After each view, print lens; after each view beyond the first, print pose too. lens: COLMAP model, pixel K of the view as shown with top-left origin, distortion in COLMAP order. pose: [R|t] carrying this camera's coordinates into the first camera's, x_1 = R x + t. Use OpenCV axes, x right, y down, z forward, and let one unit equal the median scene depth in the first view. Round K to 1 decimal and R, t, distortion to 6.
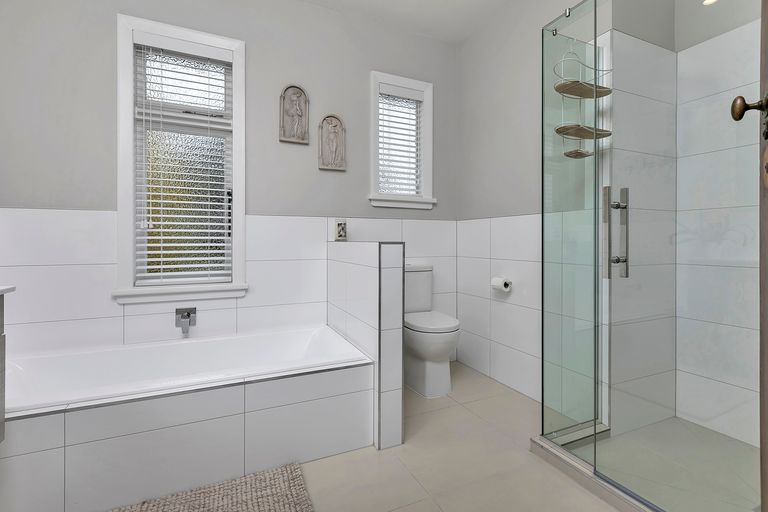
lens RADIAL K [[345.0, 0, 381.4], [0, 345.0, 241.9], [0, 0, 1]] dist [-0.001714, -0.000348]
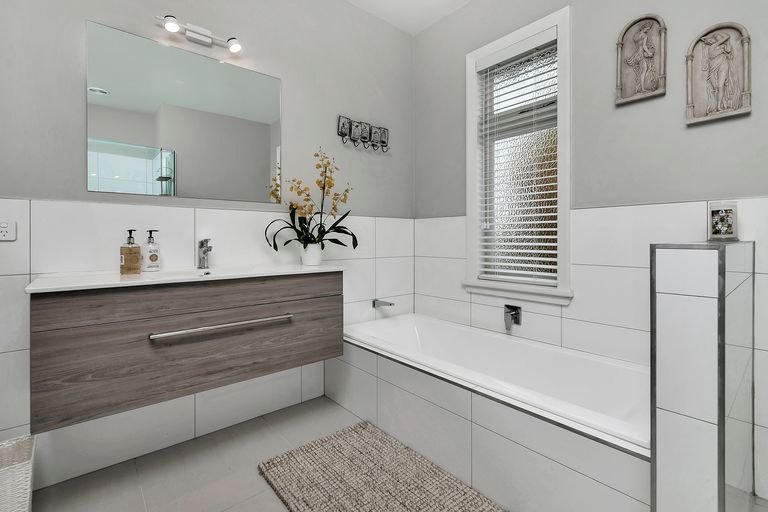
lens RADIAL K [[345.0, 0, 381.4], [0, 345.0, 241.9], [0, 0, 1]] dist [-0.001714, -0.000348]
pose [[0.289056, 0.007131, -0.957286, 0.283335], [0.000195, 0.999972, 0.007508, -0.005679], [0.957312, -0.002357, 0.289047, 0.311692]]
